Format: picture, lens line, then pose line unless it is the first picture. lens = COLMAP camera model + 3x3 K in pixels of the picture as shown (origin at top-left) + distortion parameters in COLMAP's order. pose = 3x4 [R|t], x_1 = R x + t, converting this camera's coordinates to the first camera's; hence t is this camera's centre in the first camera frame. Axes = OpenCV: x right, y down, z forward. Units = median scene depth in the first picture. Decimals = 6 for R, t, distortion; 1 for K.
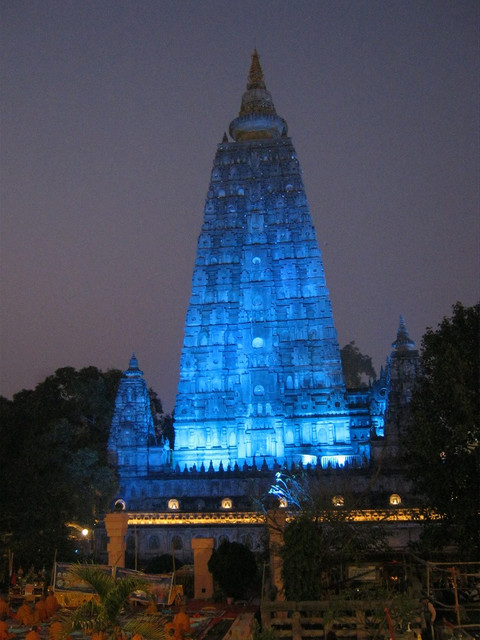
lens RADIAL K [[707.9, 0, 236.6], [0, 707.9, 316.1], [0, 0, 1]] dist [-0.083803, 0.000000]
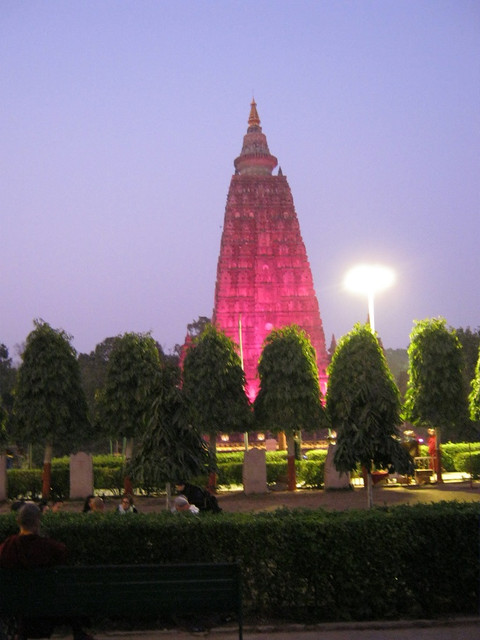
lens RADIAL K [[707.9, 0, 240.6], [0, 707.9, 321.9], [0, 0, 1]] dist [-0.083803, 0.000000]
pose [[0.964541, 0.038378, 0.261126, -0.377678], [-0.055527, 0.996735, 0.058610, -0.049812], [-0.258024, -0.071032, 0.963524, -0.339717]]
